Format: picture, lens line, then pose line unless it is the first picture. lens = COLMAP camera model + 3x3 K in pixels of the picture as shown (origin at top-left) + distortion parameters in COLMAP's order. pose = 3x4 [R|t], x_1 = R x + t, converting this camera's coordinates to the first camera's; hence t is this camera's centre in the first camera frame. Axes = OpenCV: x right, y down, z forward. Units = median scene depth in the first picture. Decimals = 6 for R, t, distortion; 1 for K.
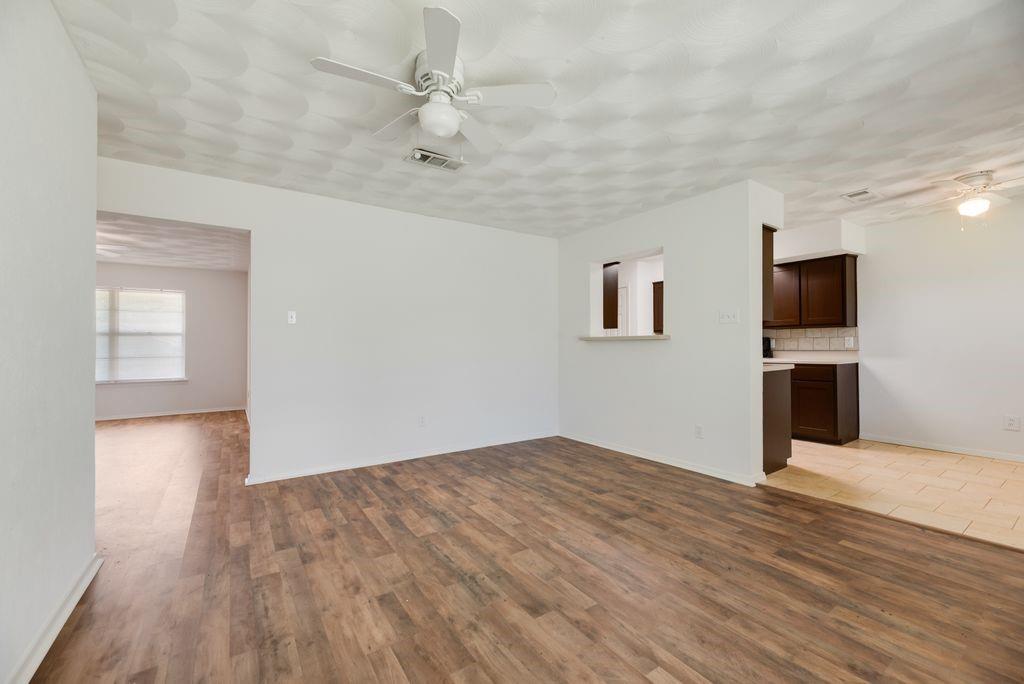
lens RADIAL K [[418.0, 0, 514.1], [0, 418.0, 340.9], [0, 0, 1]] dist [0.003524, 0.000734]
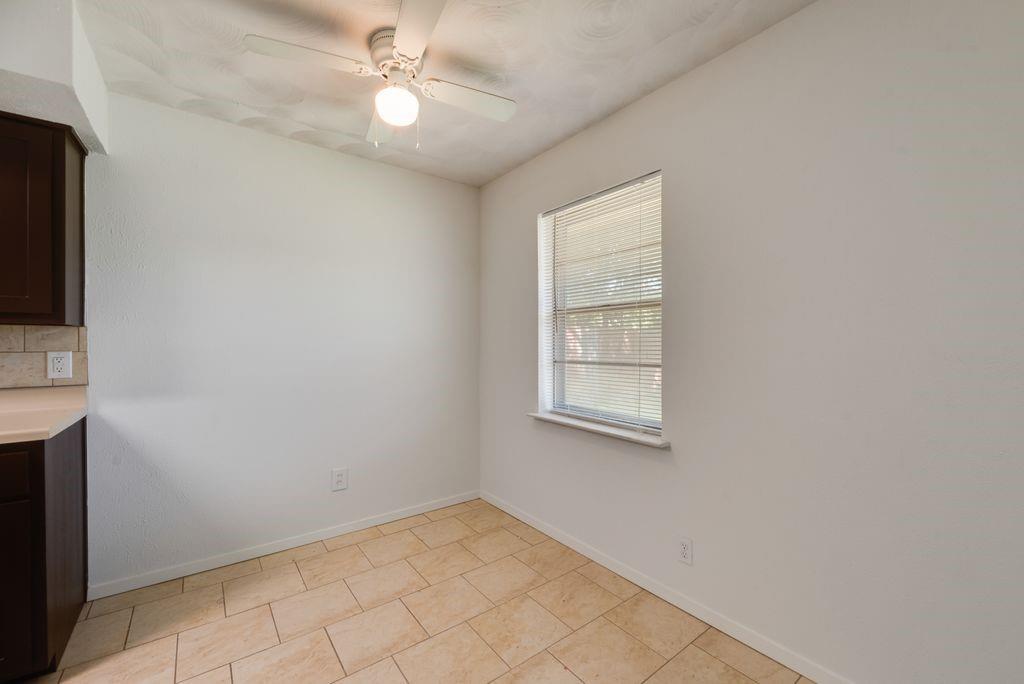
lens RADIAL K [[418.0, 0, 512.1], [0, 418.0, 342.0], [0, 0, 1]] dist [0.003524, 0.000734]
pose [[-0.043034, 0.009243, 0.999031, 0.396664], [-0.008848, 0.999914, -0.009633, -0.018332], [-0.999034, -0.009254, -0.042949, 0.605479]]
